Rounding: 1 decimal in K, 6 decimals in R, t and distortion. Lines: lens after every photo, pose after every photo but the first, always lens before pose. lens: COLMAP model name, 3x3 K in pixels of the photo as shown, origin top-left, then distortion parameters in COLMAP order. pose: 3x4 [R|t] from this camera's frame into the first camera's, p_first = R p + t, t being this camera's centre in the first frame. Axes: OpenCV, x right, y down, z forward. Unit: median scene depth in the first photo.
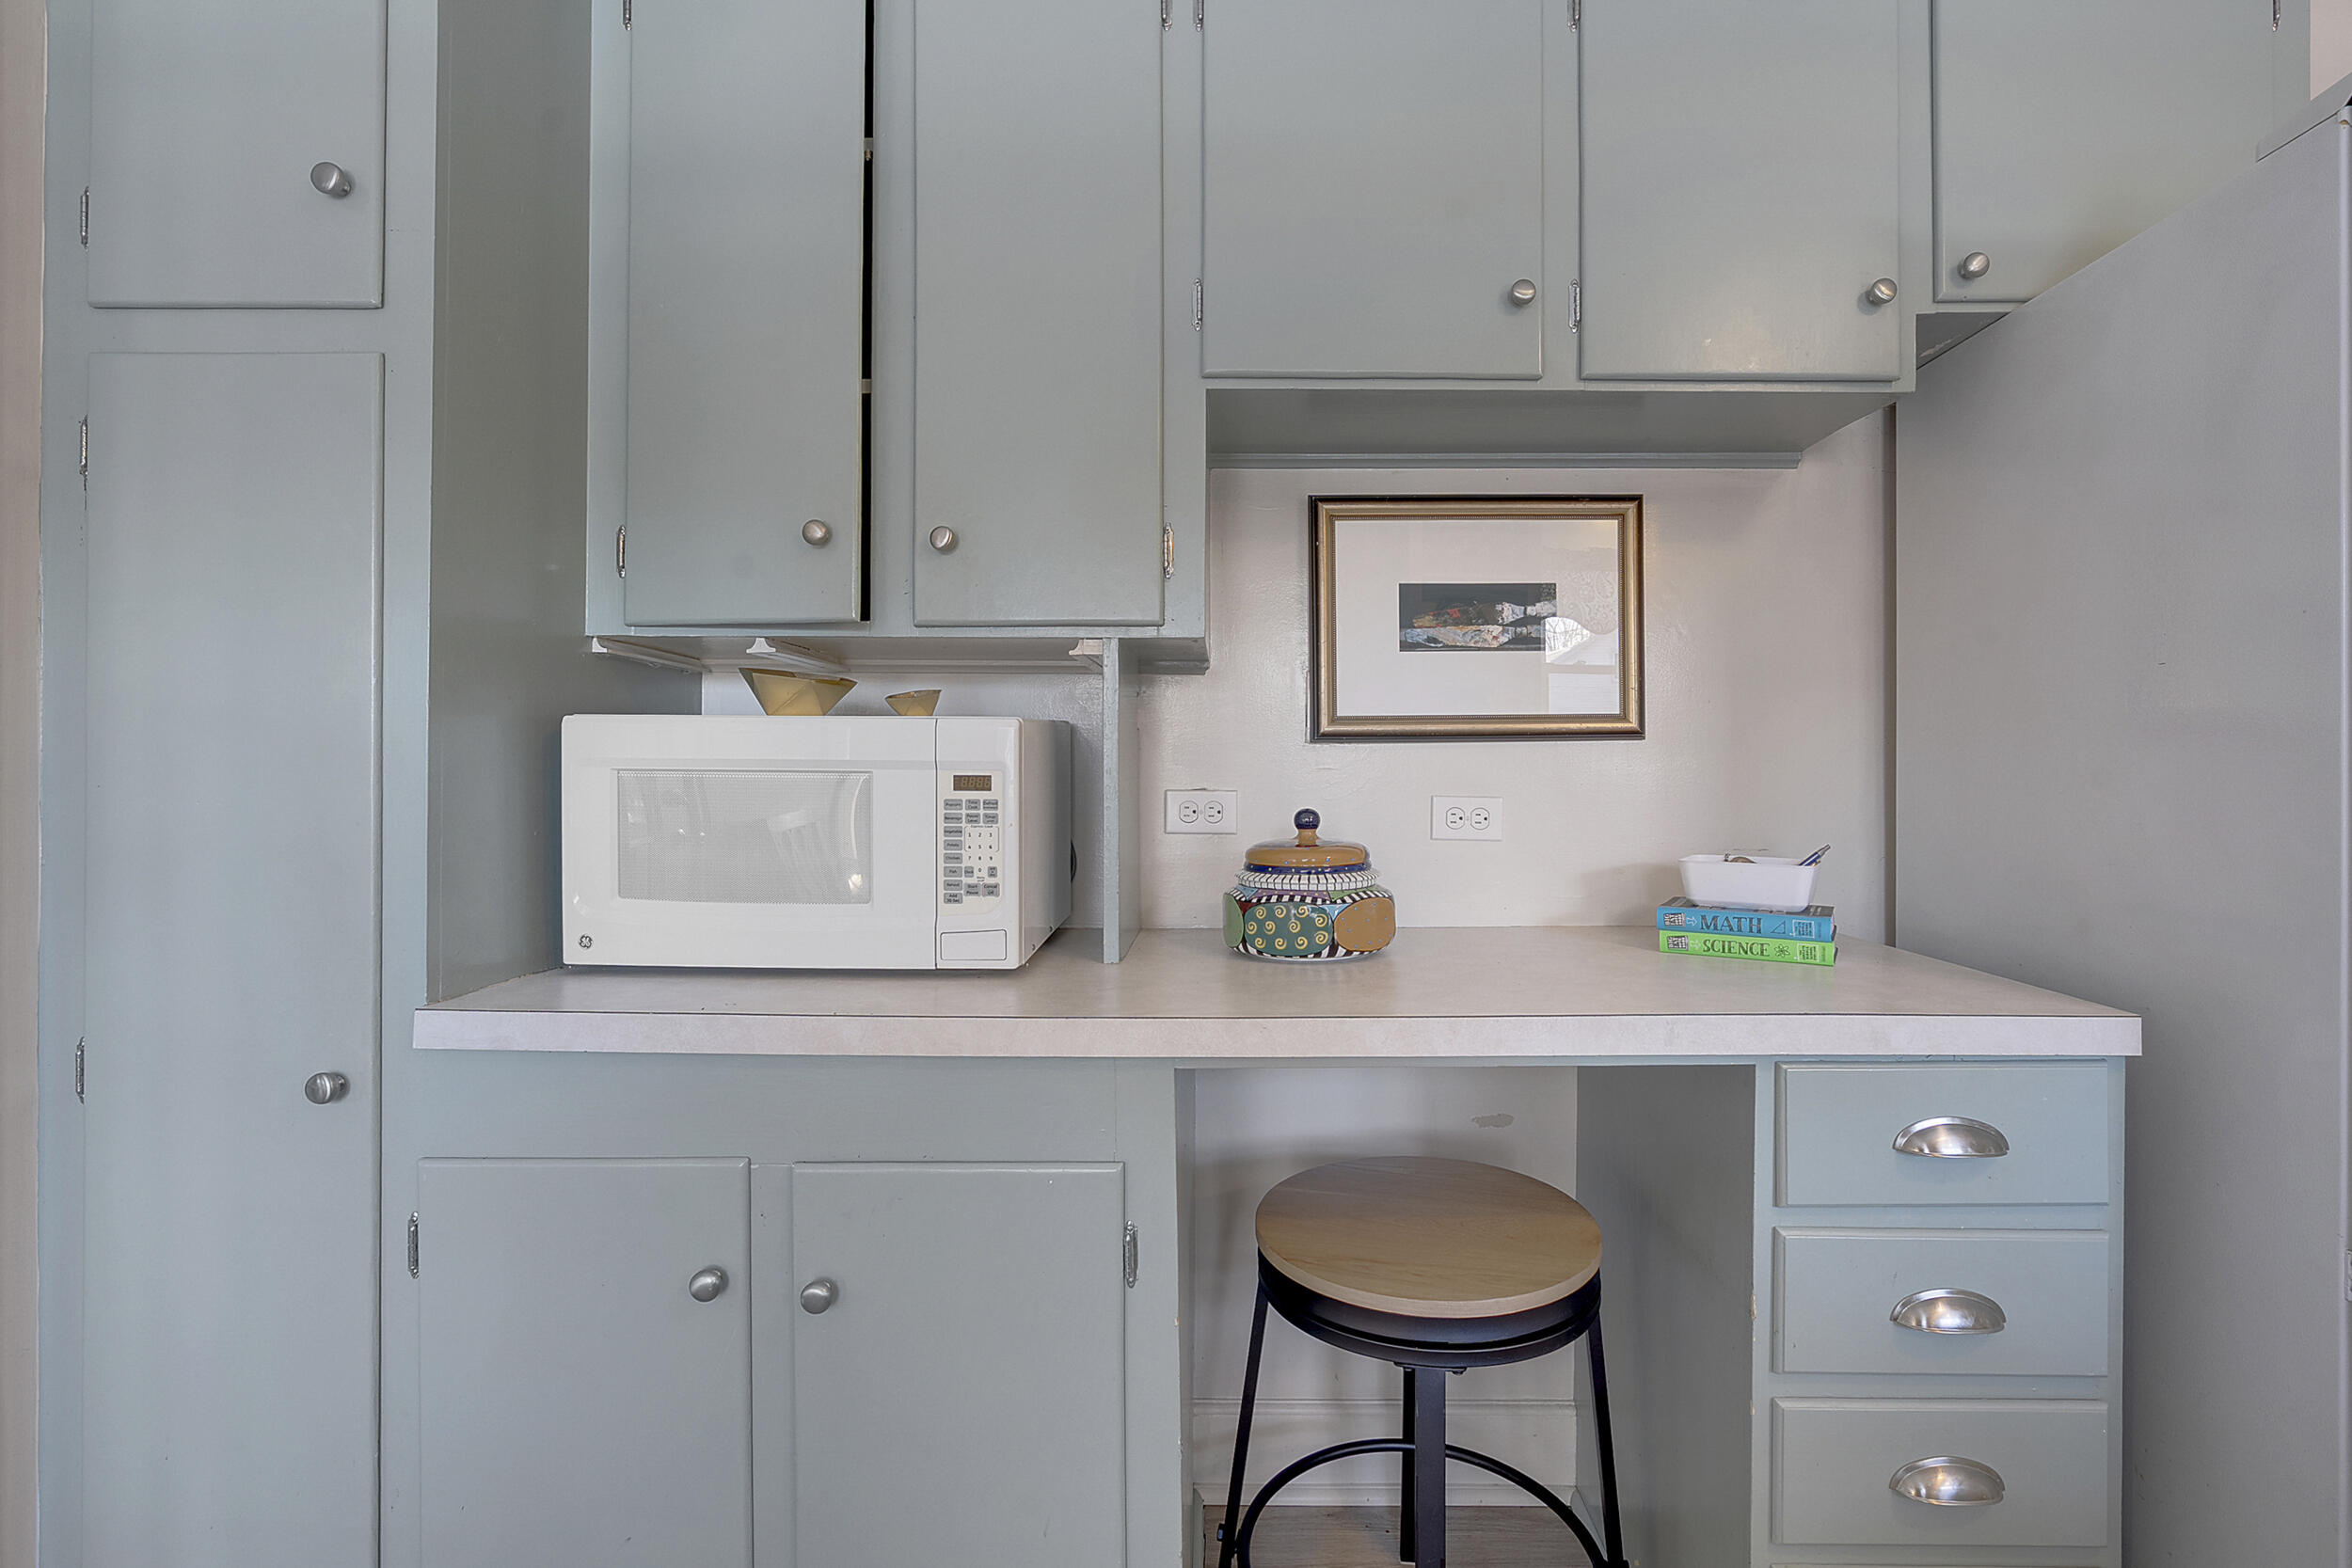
lens RADIAL K [[1133.1, 0, 1162.8], [0, 1133.1, 764.0], [0, 0, 1]] dist [-0.019619, 0.008927]
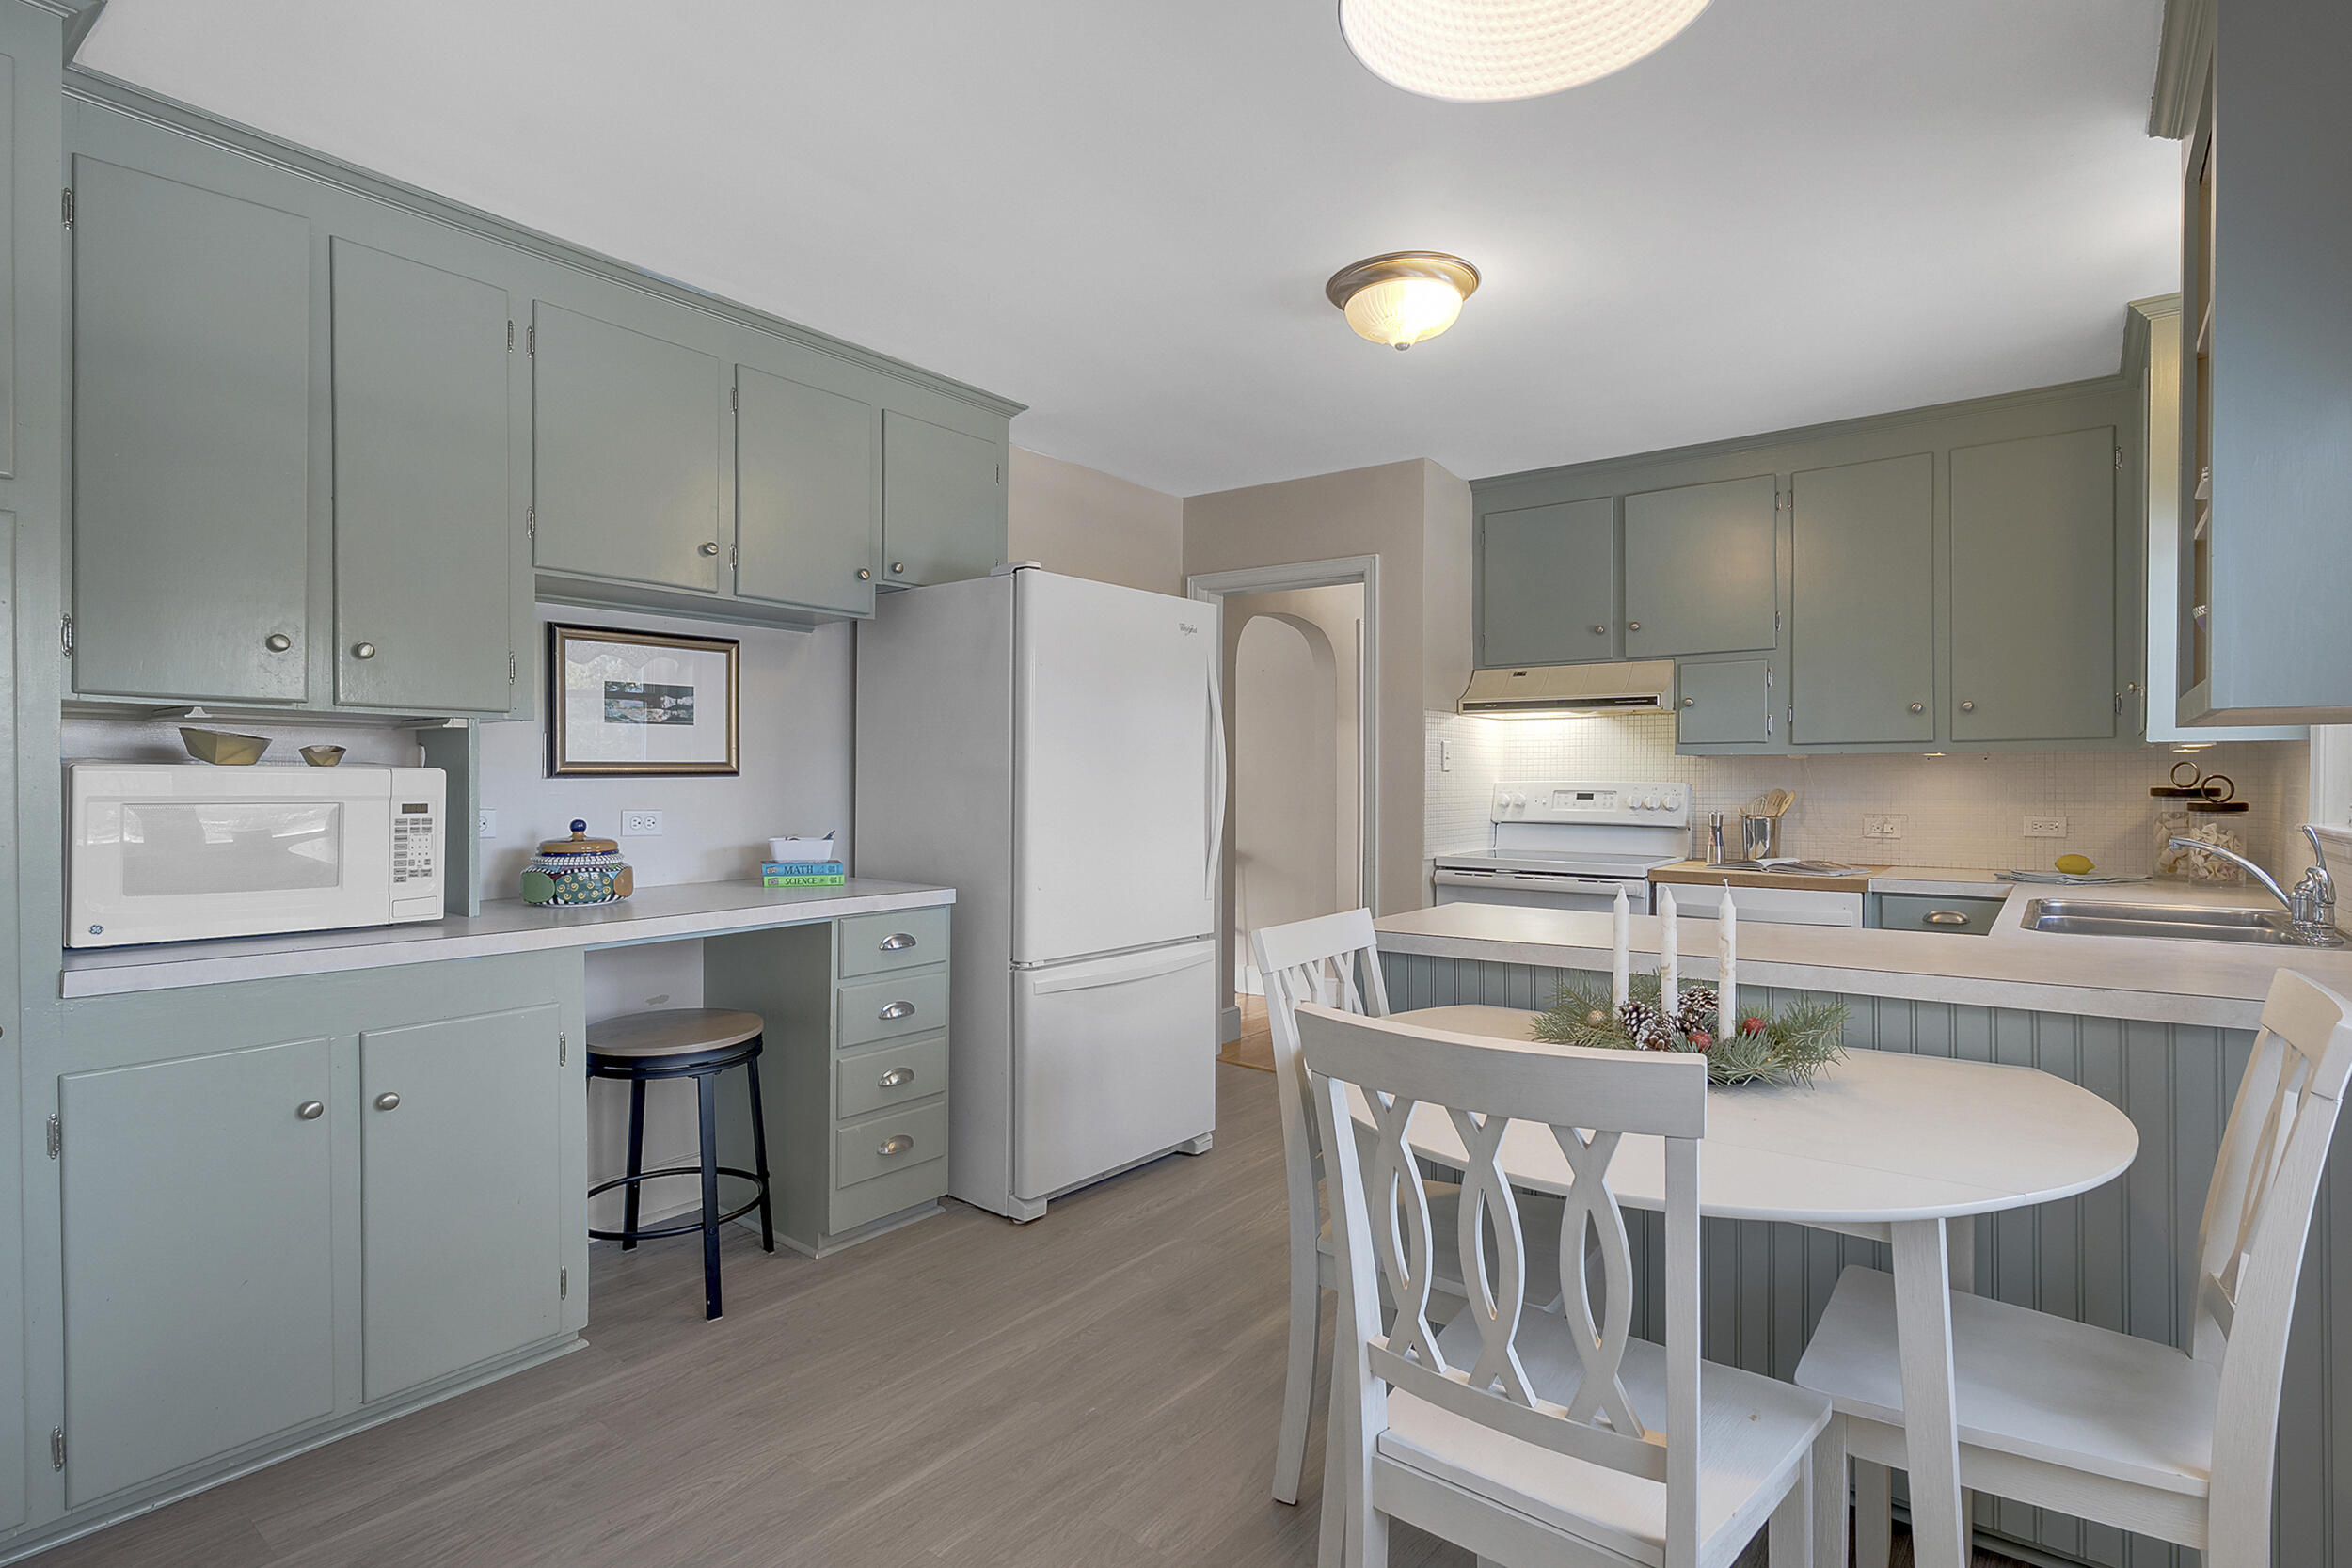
lens RADIAL K [[1094.8, 0, 1176.0], [0, 1094.8, 784.0], [0, 0, 1]] dist [-0.000841, 0.000629]
pose [[0.593813, -0.001335, 0.804602, -0.712107], [-0.008796, 0.999928, 0.008151, -0.037604], [-0.804555, -0.011917, 0.593759, -0.753522]]
